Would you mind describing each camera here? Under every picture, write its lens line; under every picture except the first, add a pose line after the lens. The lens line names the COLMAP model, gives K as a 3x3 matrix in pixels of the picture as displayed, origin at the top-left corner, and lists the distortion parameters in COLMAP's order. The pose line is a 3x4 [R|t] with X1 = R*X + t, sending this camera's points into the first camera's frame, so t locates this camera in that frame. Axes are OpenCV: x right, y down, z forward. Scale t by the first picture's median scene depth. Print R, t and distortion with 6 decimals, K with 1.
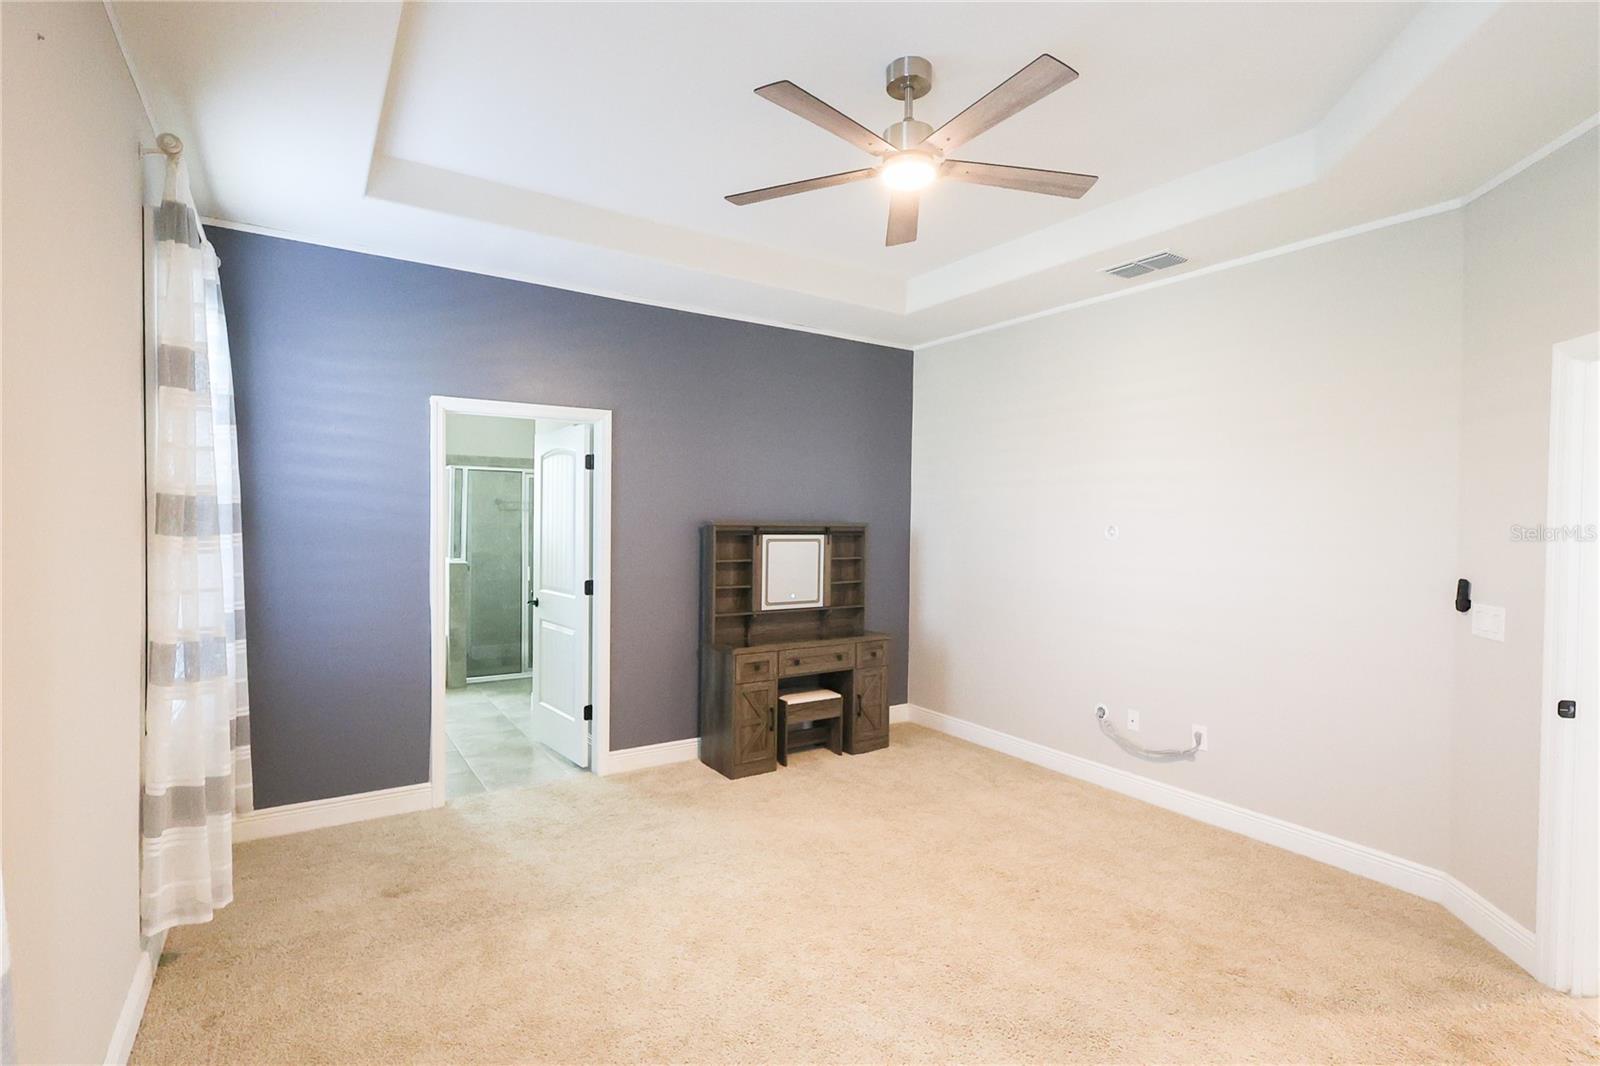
lens RADIAL K [[761.9, 0, 799.5], [0, 761.9, 533.2], [0, 0, 1]] dist [-0.004083, -0.000123]
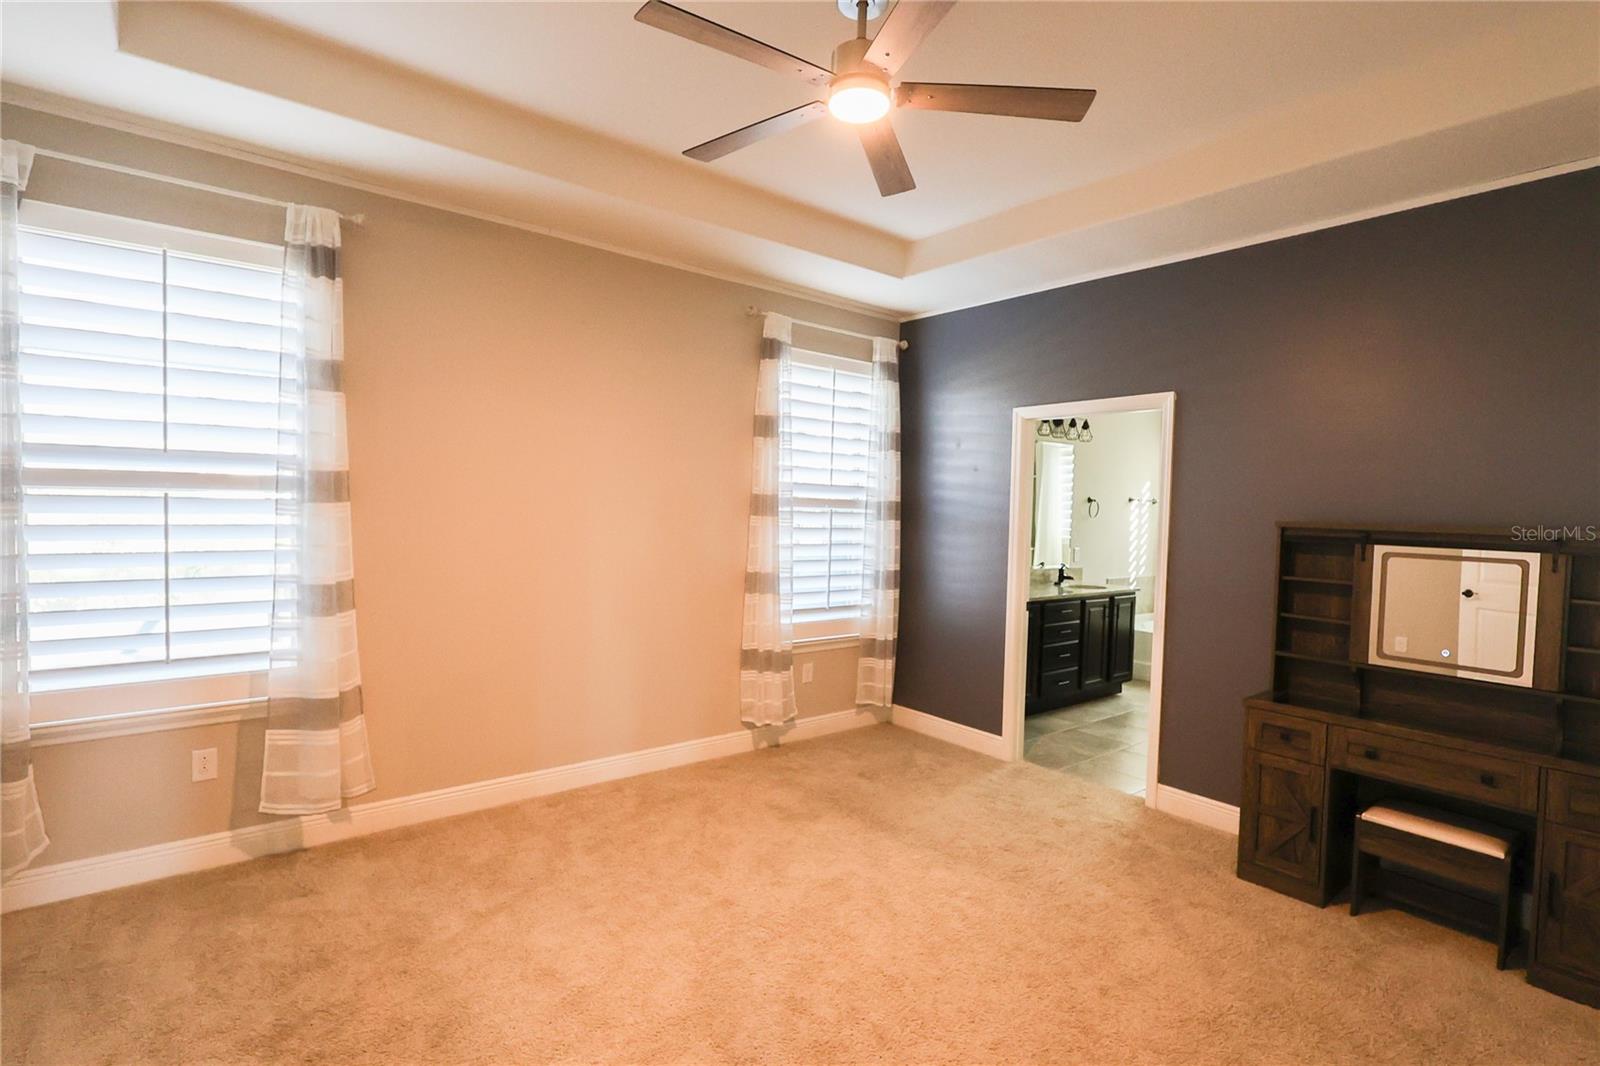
lens RADIAL K [[761.9, 0, 798.6], [0, 761.9, 536.0], [0, 0, 1]] dist [-0.004083, -0.000123]
pose [[0.091000, 0.031284, -0.995359, 0.542344], [-0.043181, 0.998690, 0.027441, -0.002182], [0.994914, 0.040483, 0.092232, 0.468210]]
